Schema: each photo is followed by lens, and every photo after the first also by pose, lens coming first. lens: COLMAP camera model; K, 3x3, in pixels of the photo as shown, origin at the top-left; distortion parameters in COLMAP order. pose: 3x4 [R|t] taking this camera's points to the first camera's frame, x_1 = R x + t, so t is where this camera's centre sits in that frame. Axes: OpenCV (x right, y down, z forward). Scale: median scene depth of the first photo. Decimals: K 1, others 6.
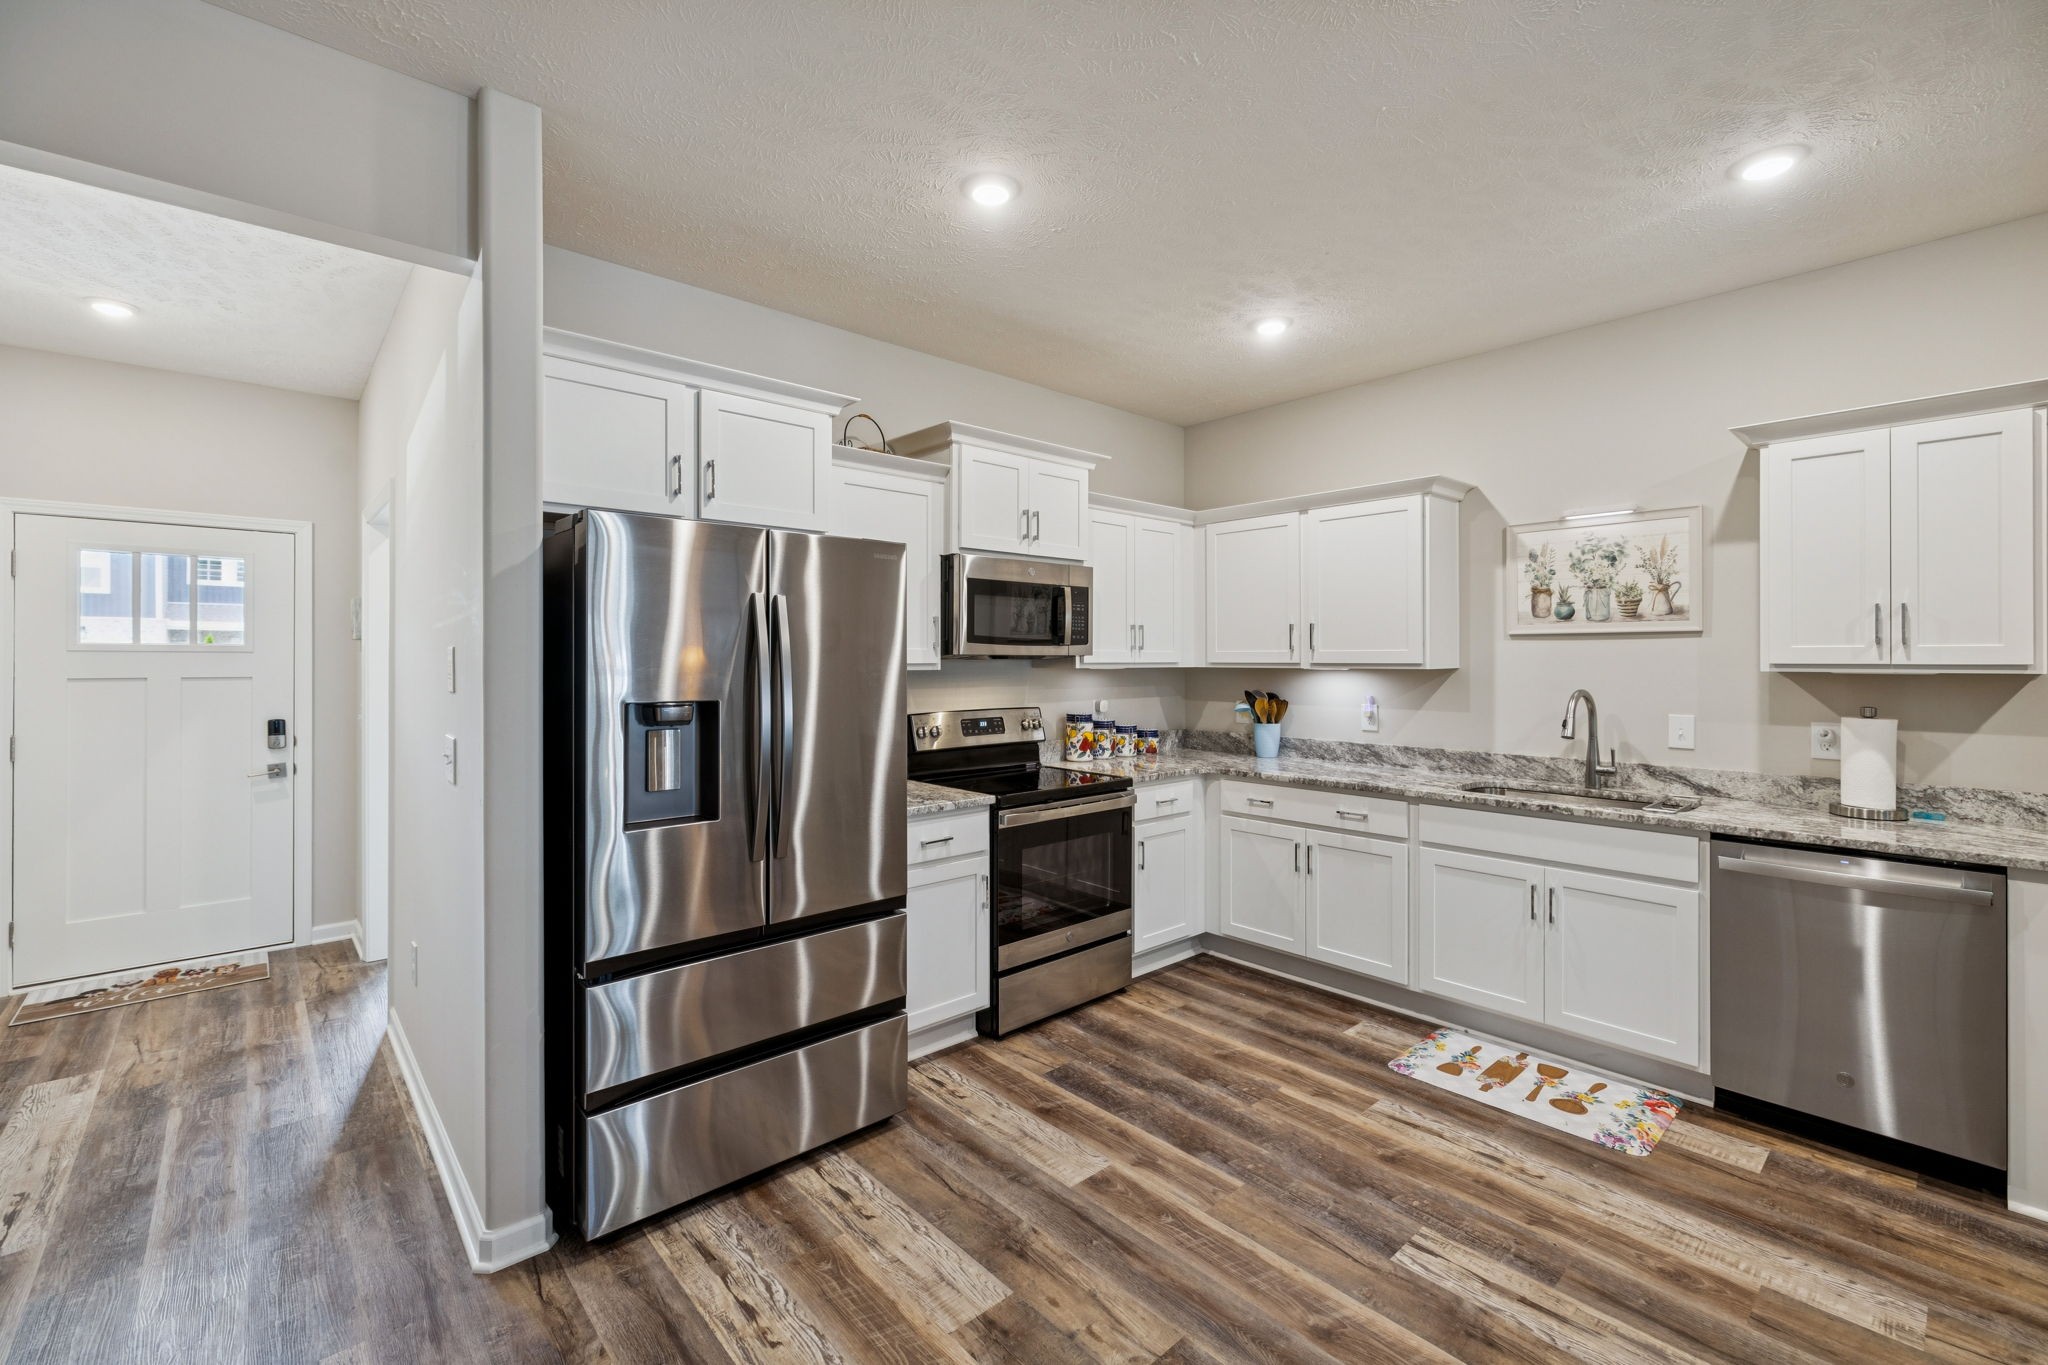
lens RADIAL K [[869.7, 0, 1031.3], [0, 869.7, 664.8], [0, 0, 1]] dist [0.001598, 0.000143]
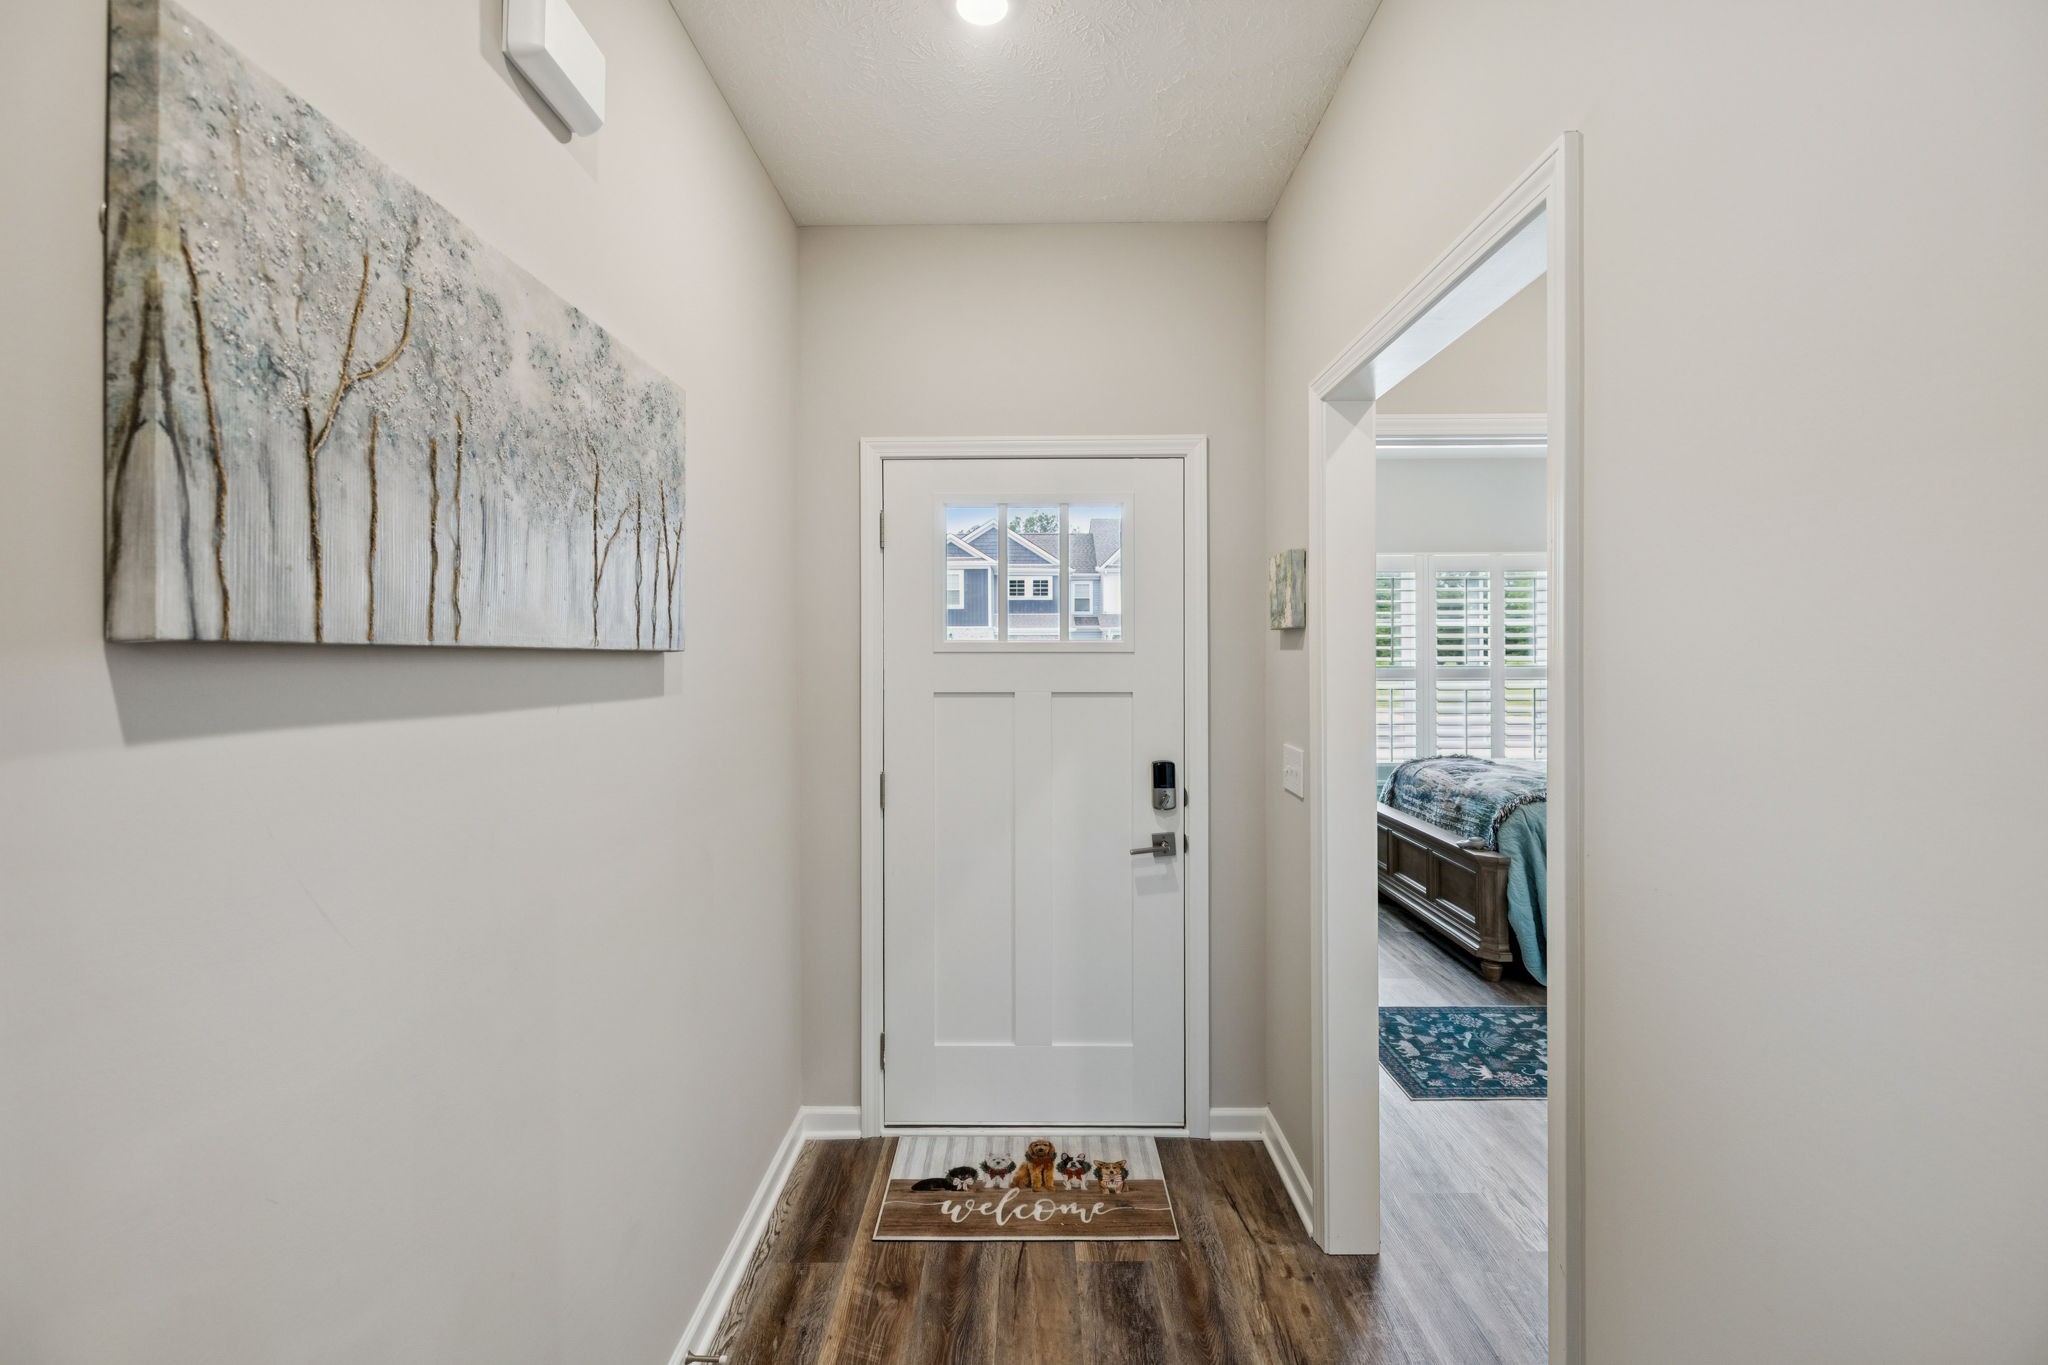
lens RADIAL K [[869.7, 0, 1023.6], [0, 869.7, 666.7], [0, 0, 1]] dist [0.001598, 0.000143]
pose [[0.736226, -0.000542, -0.676735, -0.355594], [0.006249, 0.999962, 0.005998, -0.005255], [0.676707, -0.008644, 0.736202, 0.328148]]
